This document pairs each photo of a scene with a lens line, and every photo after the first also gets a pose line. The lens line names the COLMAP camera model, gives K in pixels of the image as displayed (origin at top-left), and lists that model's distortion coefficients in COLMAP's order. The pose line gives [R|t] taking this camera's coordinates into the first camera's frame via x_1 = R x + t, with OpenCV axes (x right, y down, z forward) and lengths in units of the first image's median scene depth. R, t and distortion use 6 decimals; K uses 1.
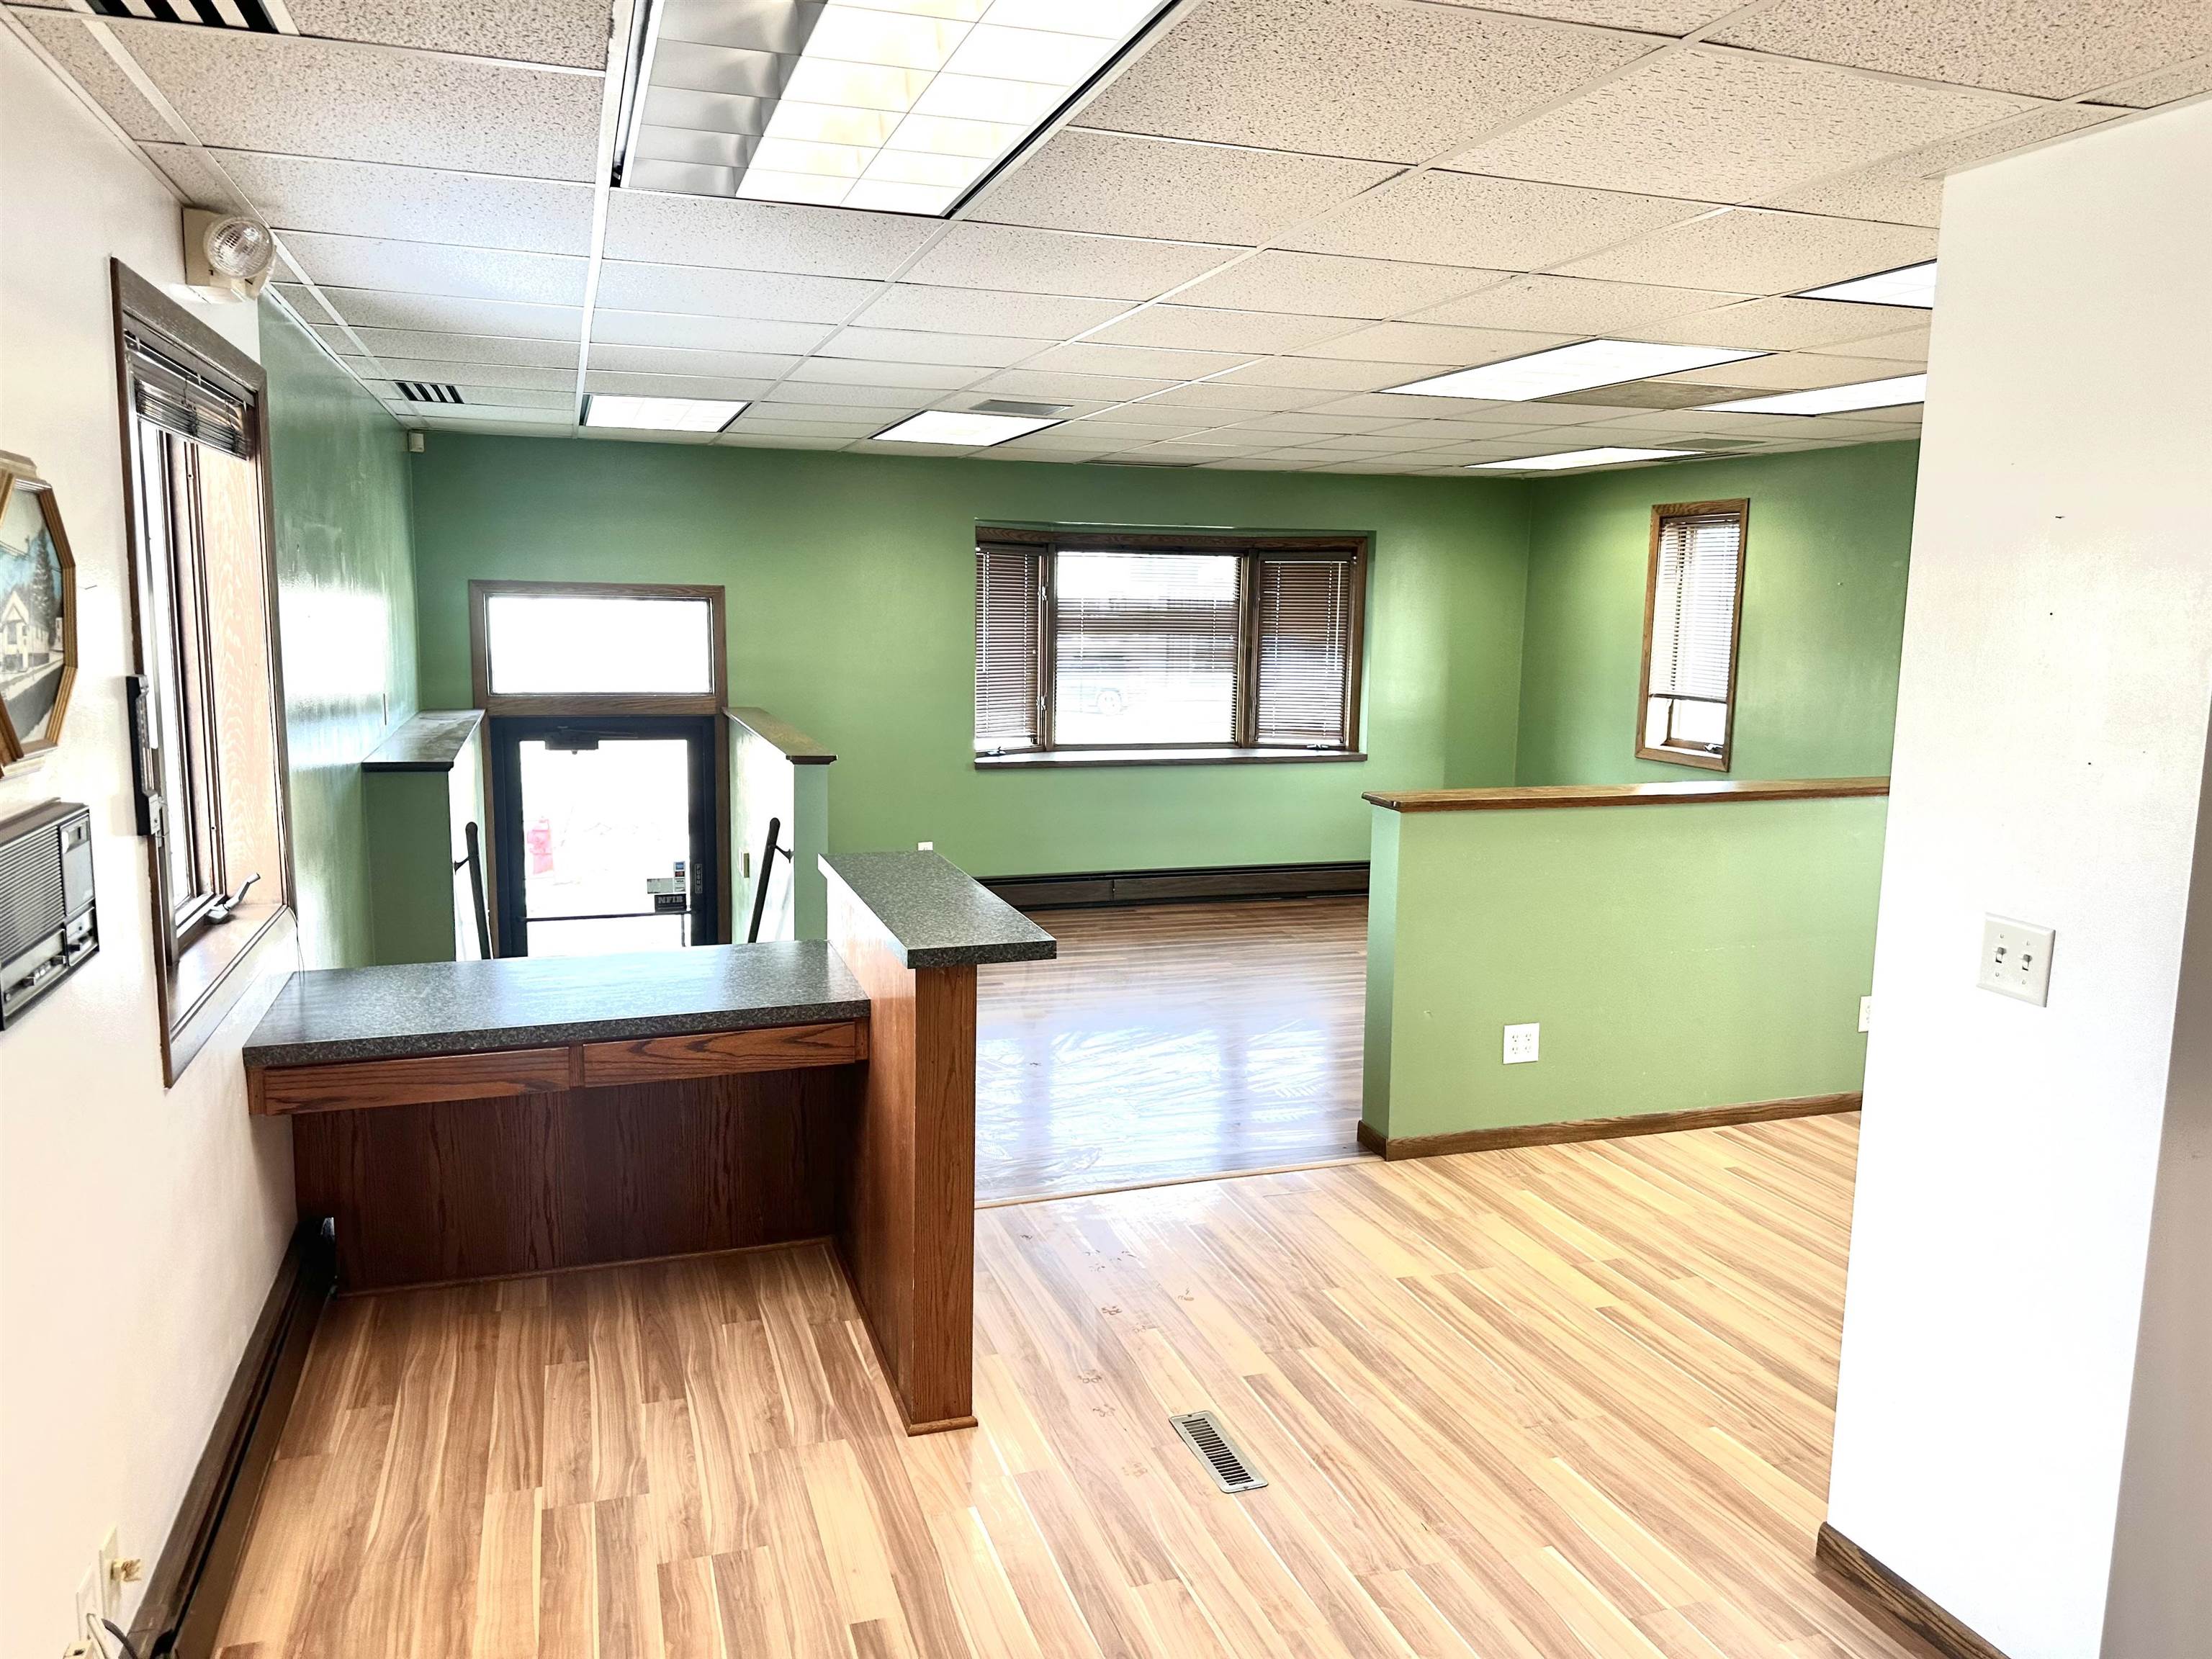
lens RADIAL K [[1565.6, 0, 1096.1], [0, 1565.6, 822.1], [0, 0, 1]] dist [-0.013174, -0.005387]
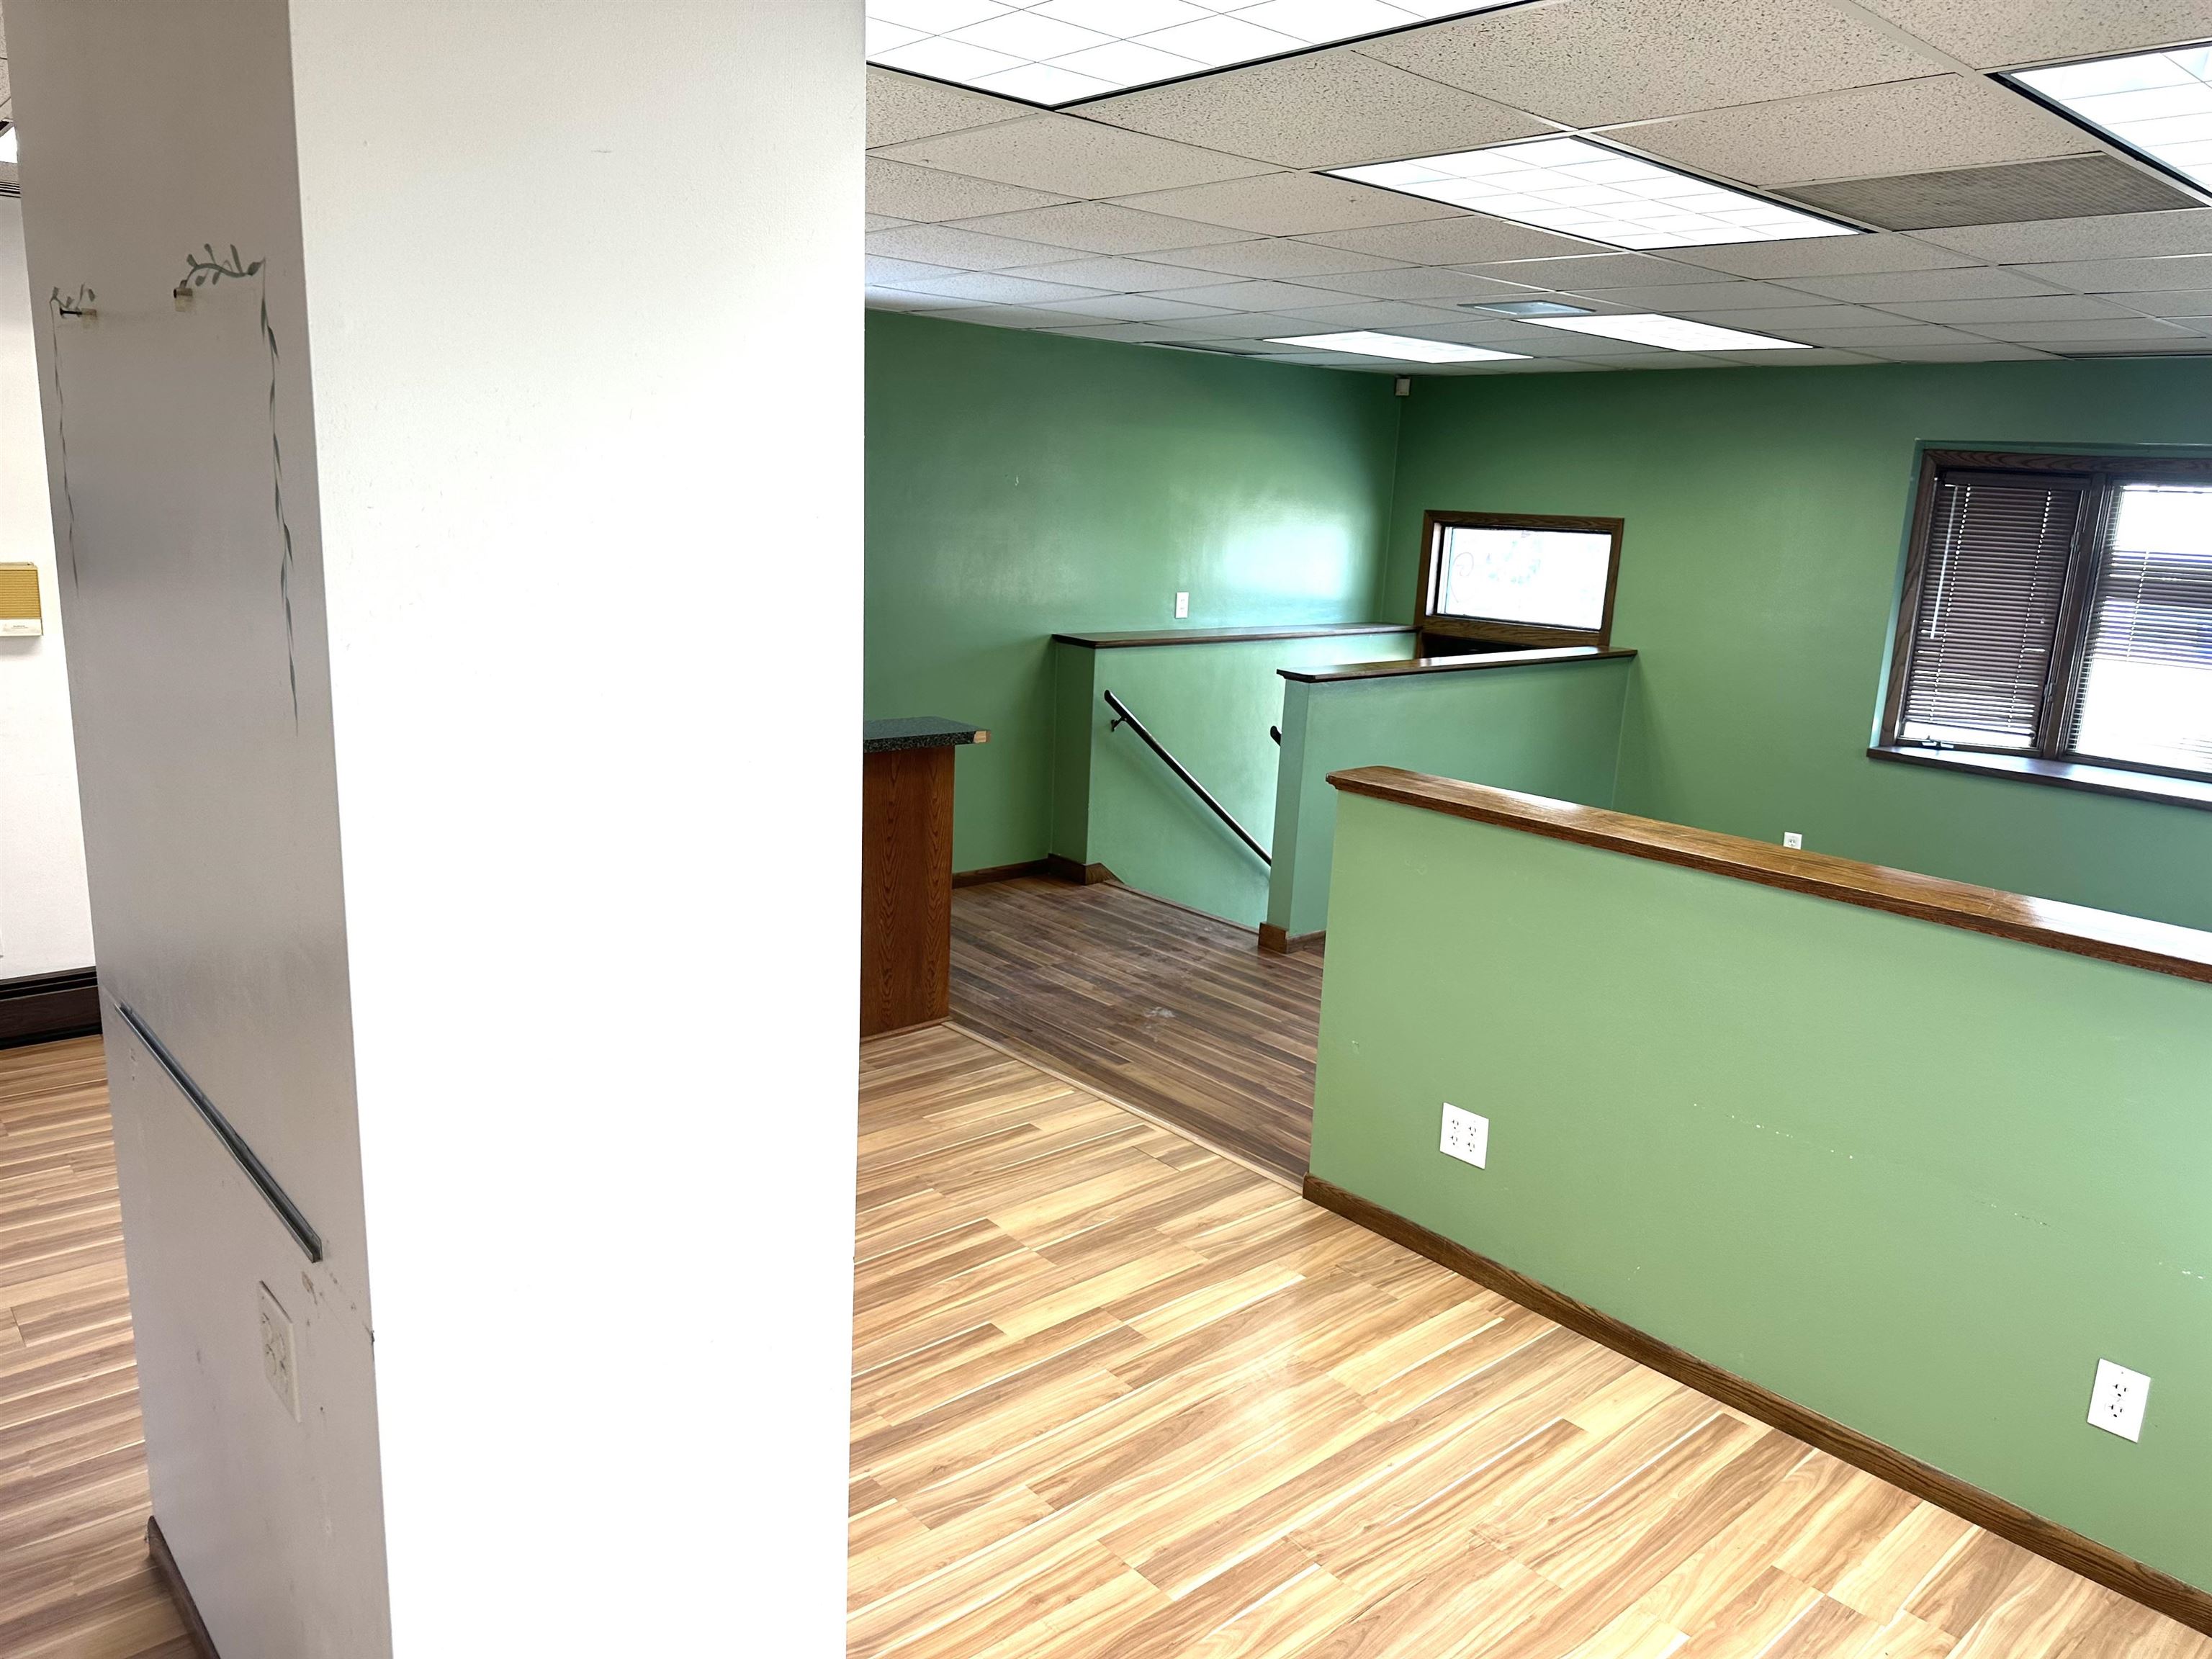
lens RADIAL K [[1565.6, 0, 1083.3], [0, 1565.6, 842.4], [0, 0, 1]] dist [-0.013174, -0.005387]
pose [[0.370626, 0.206580, -0.905517, 0.681820], [-0.166086, 0.973977, 0.154220, -0.063526], [0.913812, 0.093236, 0.395291, 0.419952]]
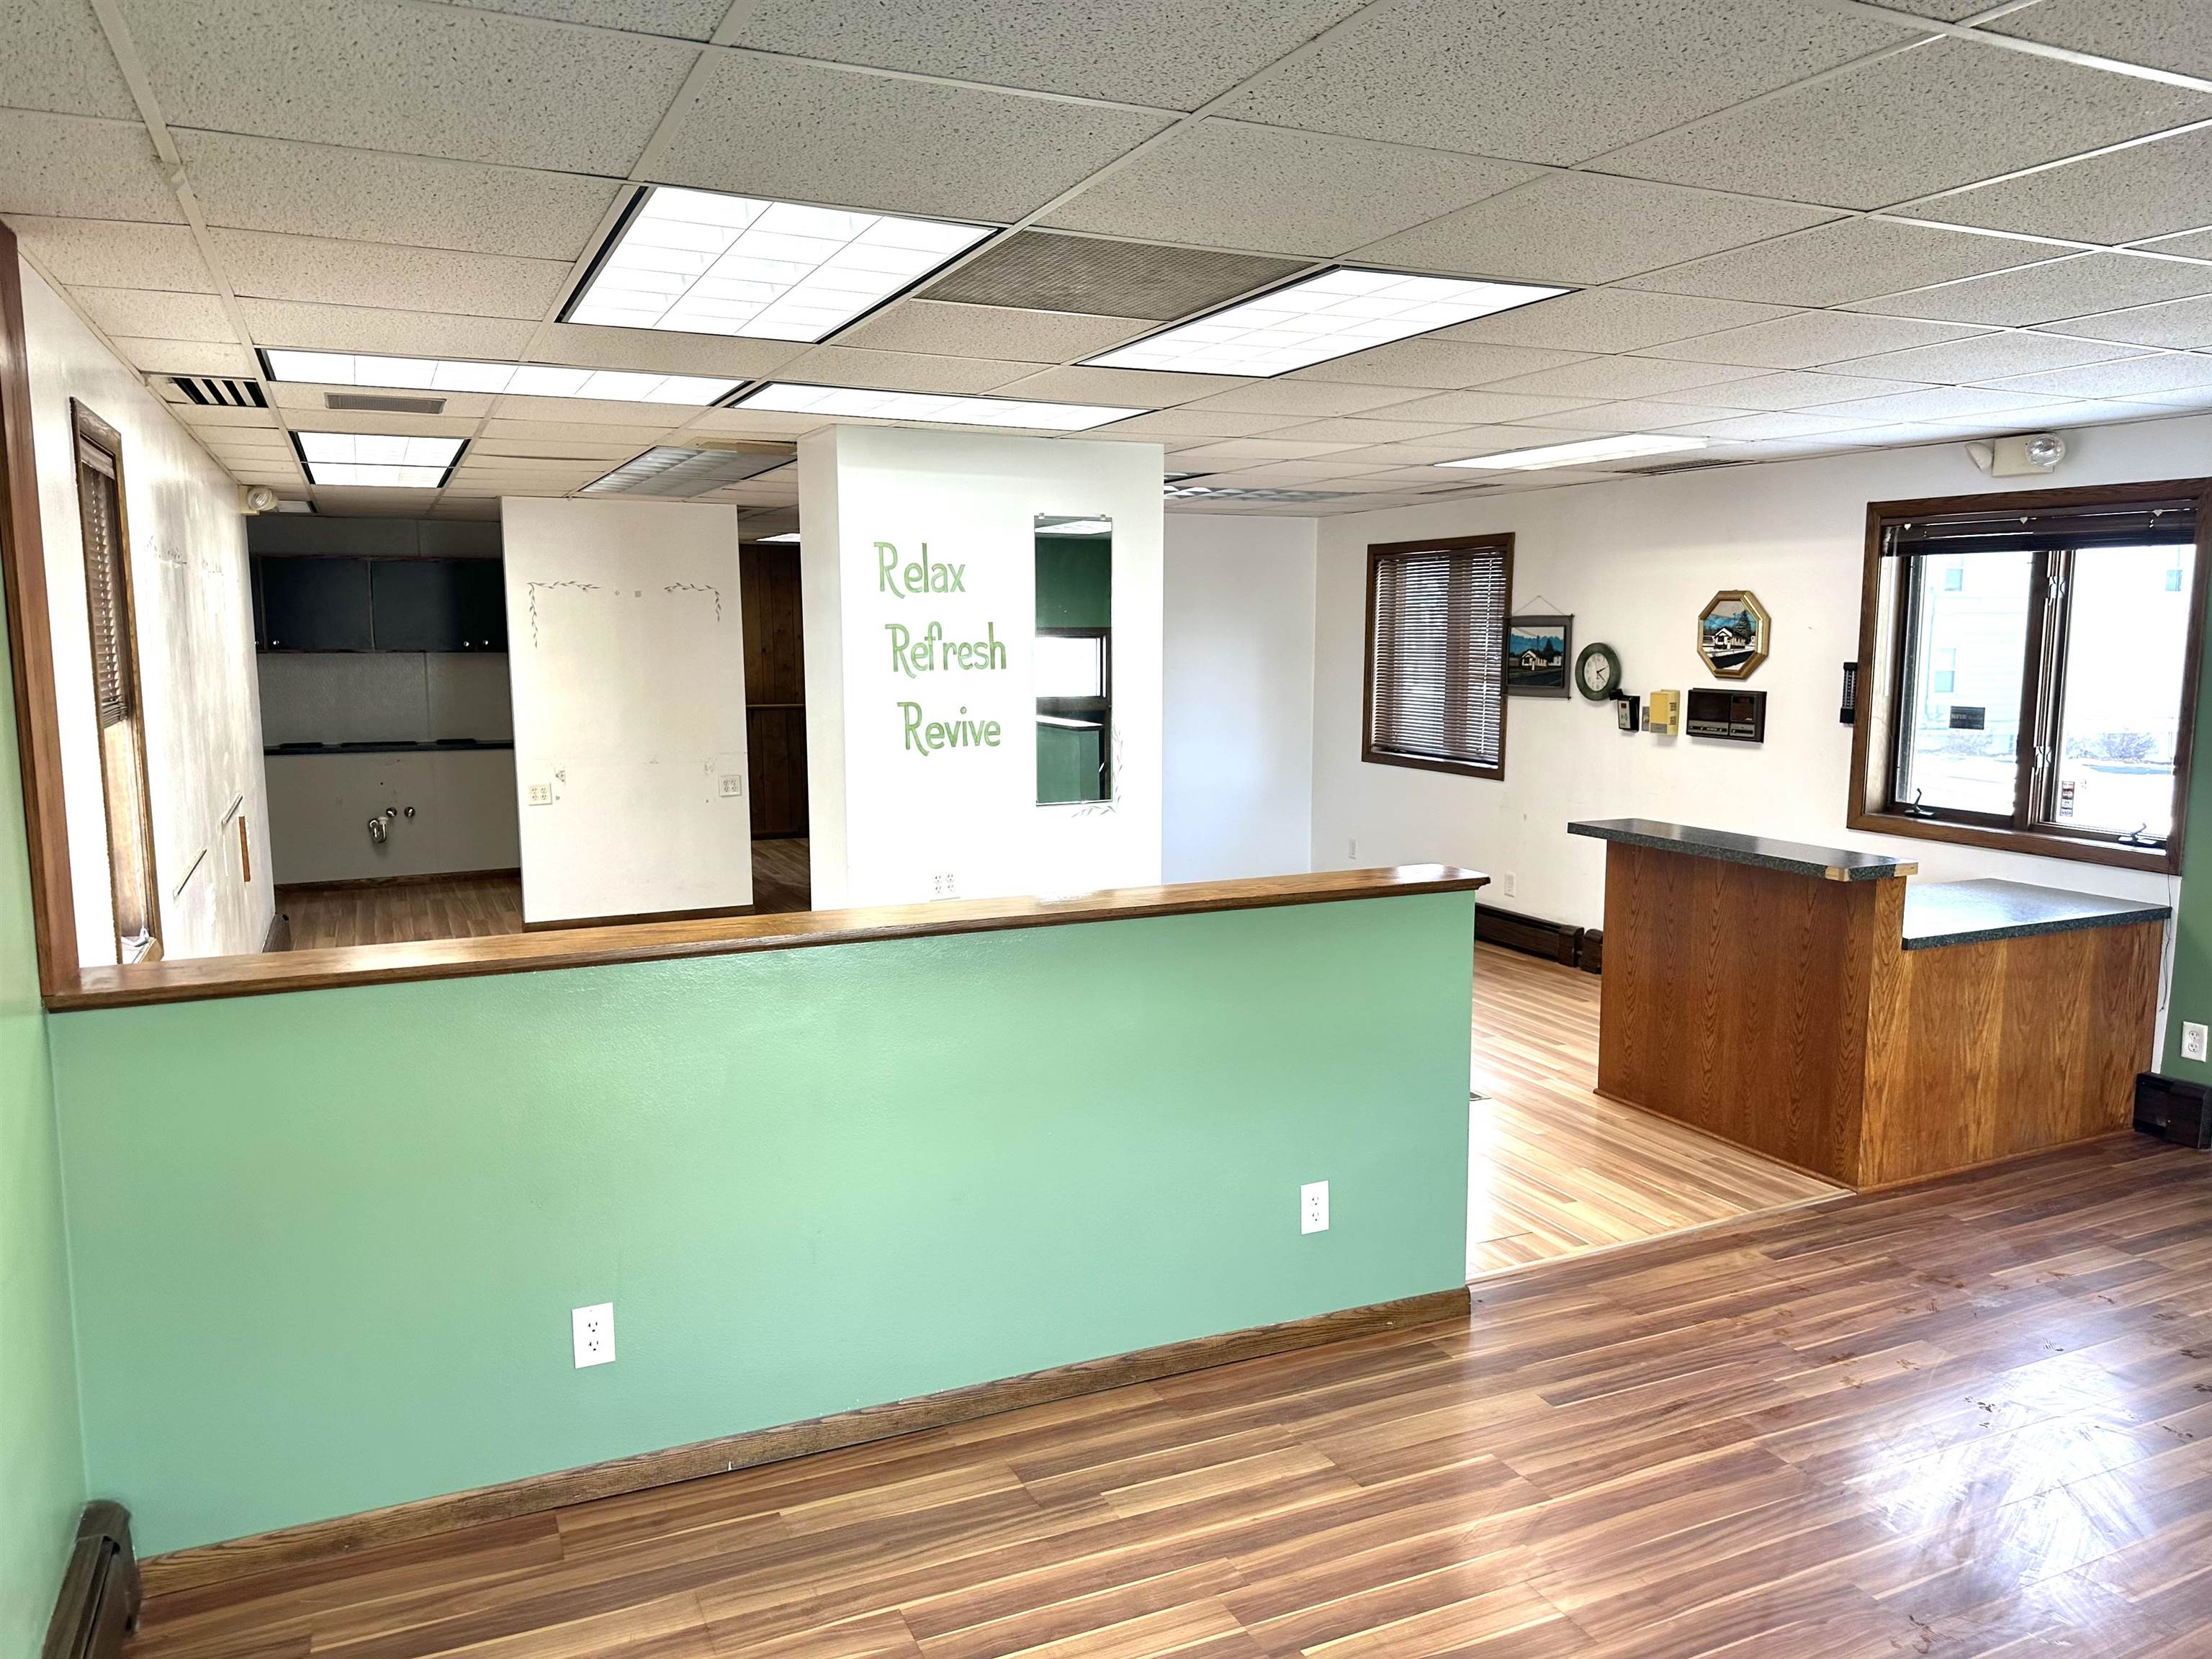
lens RADIAL K [[1565.6, 0, 1096.6], [0, 1565.6, 827.1], [0, 0, 1]] dist [-0.013174, -0.005387]
pose [[-0.995382, -0.003127, -0.095947, 0.357209], [-0.029345, 0.961539, 0.273098, -0.202555], [0.091403, 0.274652, -0.957190, 1.358925]]
